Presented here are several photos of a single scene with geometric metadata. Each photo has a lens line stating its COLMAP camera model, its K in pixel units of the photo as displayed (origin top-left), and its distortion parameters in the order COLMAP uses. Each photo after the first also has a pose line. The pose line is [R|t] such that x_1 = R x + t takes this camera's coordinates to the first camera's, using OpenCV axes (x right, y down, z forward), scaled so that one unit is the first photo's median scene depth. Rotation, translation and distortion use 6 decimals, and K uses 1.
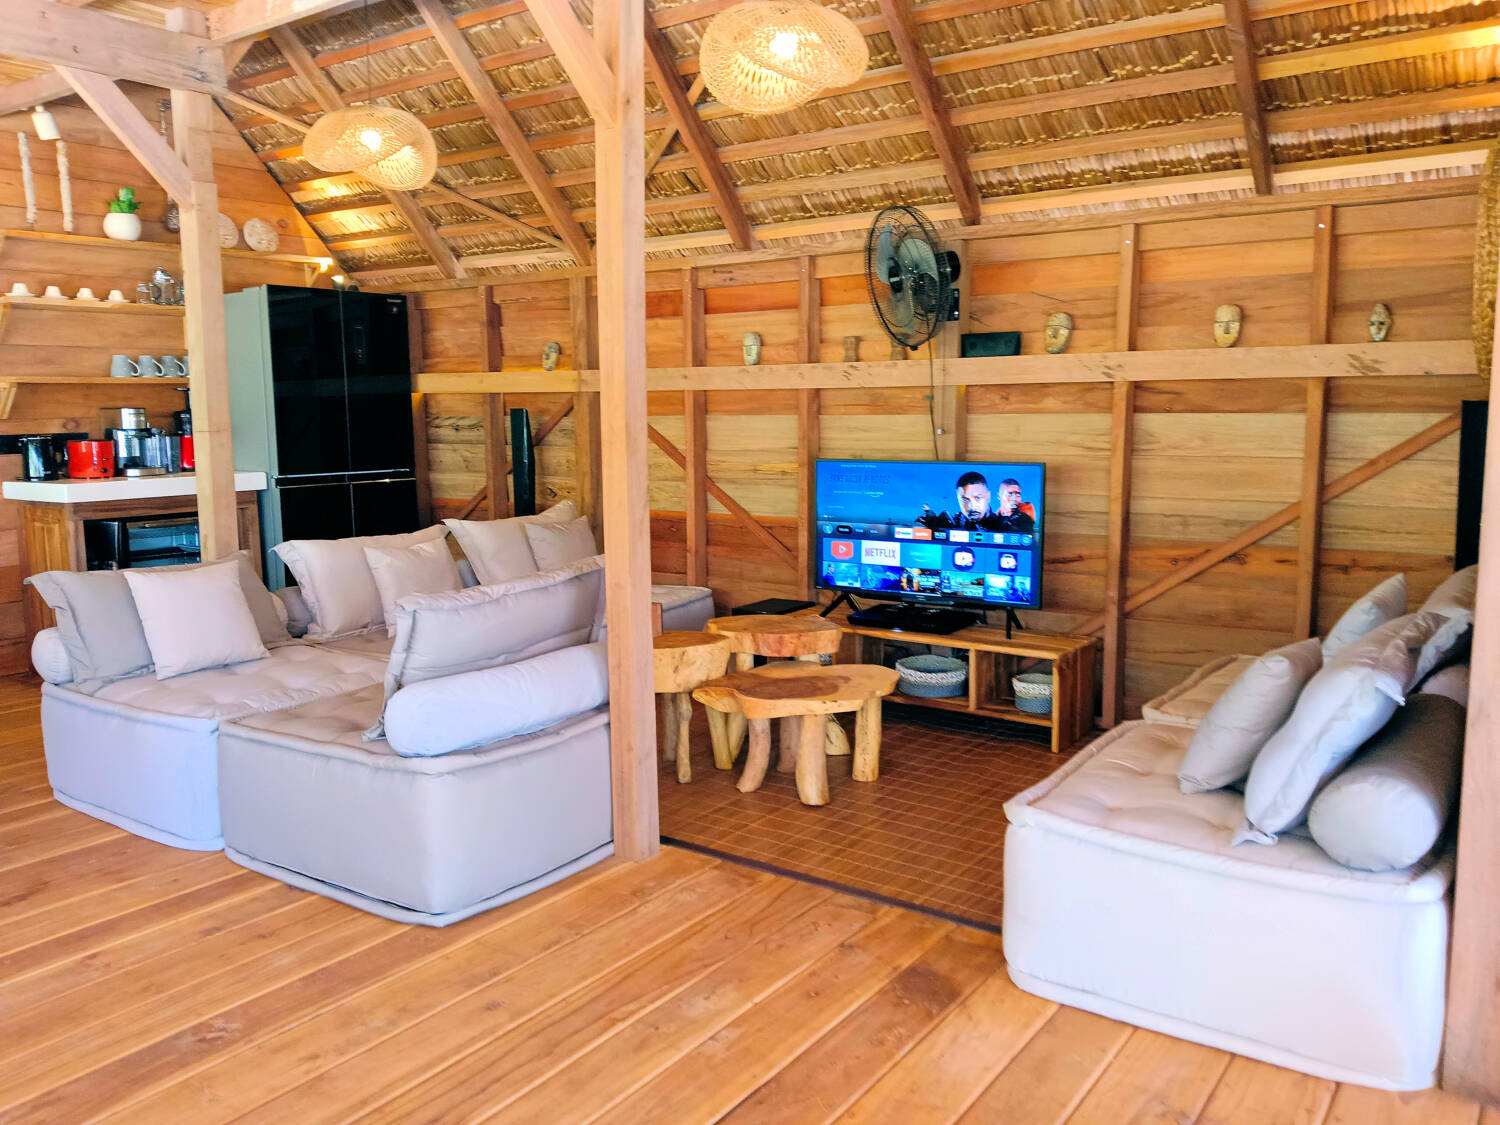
lens RADIAL K [[1180.8, 0, 750.0], [0, 1180.8, 562.5], [0, 0, 1]] dist [0.110209, -0.188338]
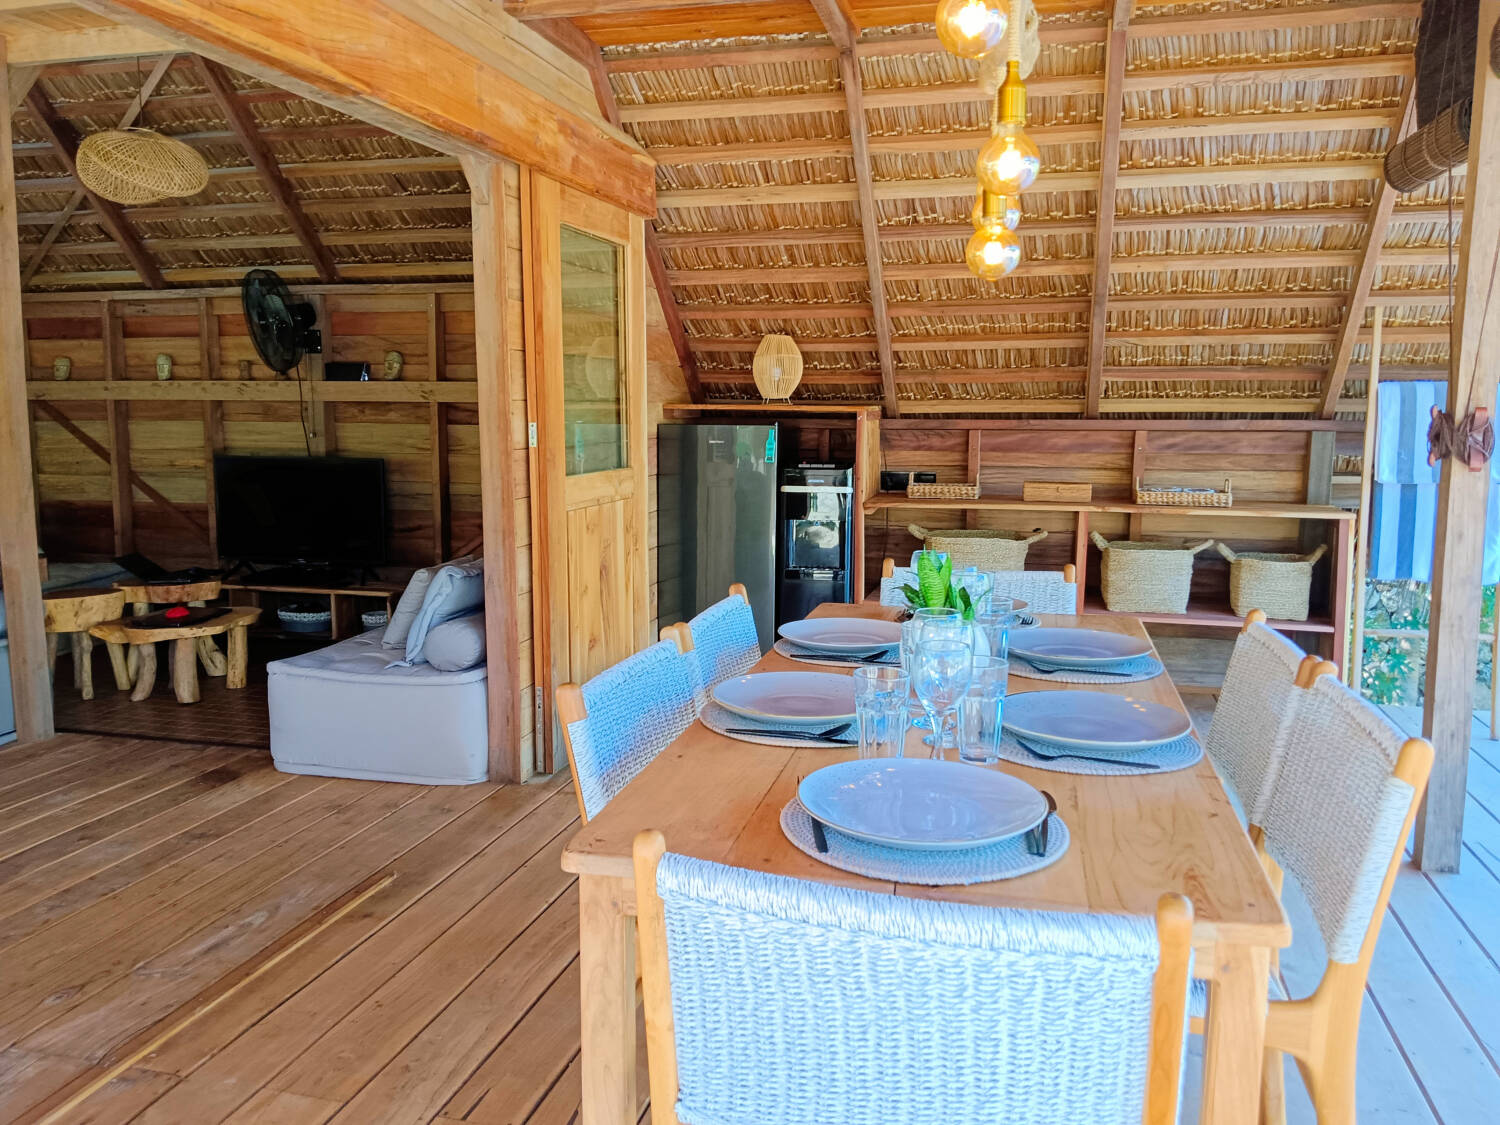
lens RADIAL K [[1172.0, 0, 750.0], [0, 1172.0, 562.5], [0, 0, 1]] dist [0.066055, -0.134677]
pose [[0.932553, -0.033895, 0.359438, 0.142140], [0.034671, 0.999390, 0.004288, 0.045277], [-0.359364, 0.008464, 0.933159, -0.428236]]
